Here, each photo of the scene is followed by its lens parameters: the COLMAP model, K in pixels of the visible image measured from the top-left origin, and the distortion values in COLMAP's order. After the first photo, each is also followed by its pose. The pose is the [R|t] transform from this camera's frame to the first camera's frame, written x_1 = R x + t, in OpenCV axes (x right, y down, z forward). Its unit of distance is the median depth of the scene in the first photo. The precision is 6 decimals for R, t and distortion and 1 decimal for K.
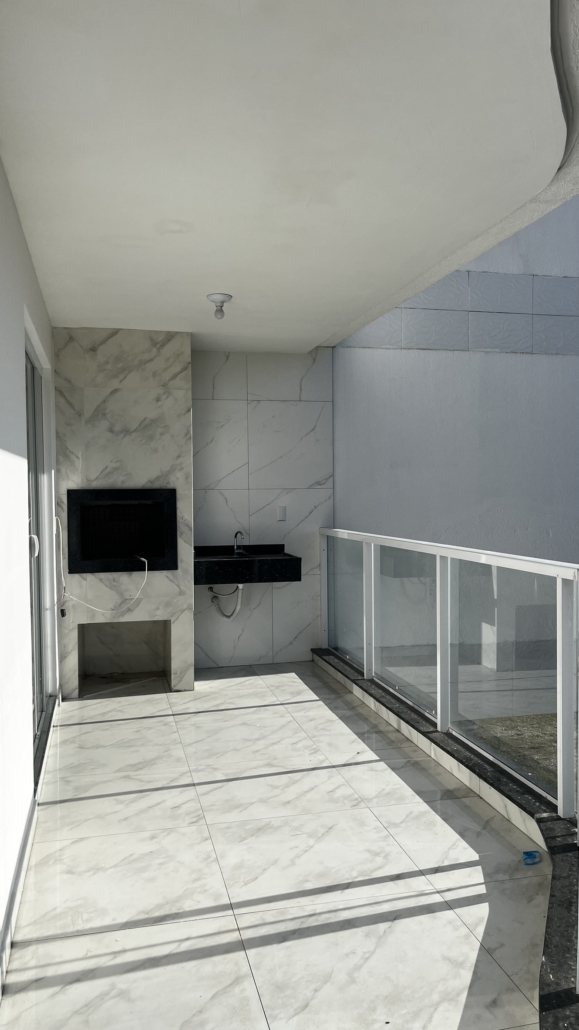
lens RADIAL K [[780.1, 0, 290.9], [0, 780.1, 515.1], [0, 0, 1]] dist [0.041556, -0.058874]
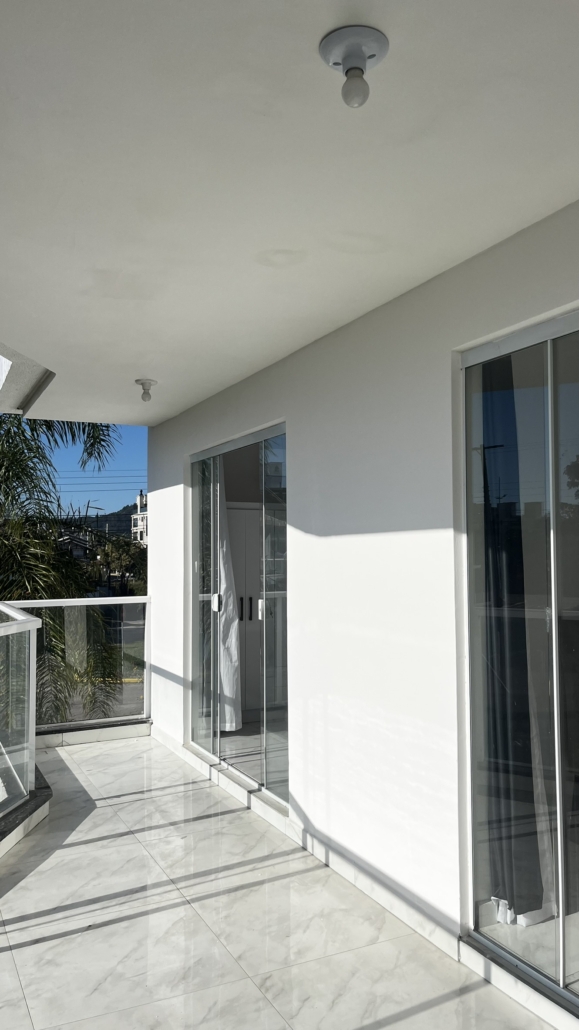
lens RADIAL K [[780.1, 0, 292.2], [0, 780.1, 511.9], [0, 0, 1]] dist [0.041556, -0.058874]
pose [[-0.976066, 0.003790, -0.217443, 0.028330], [0.009507, 0.999636, -0.025249, -0.076885], [0.217268, -0.026712, -0.975746, 1.998300]]
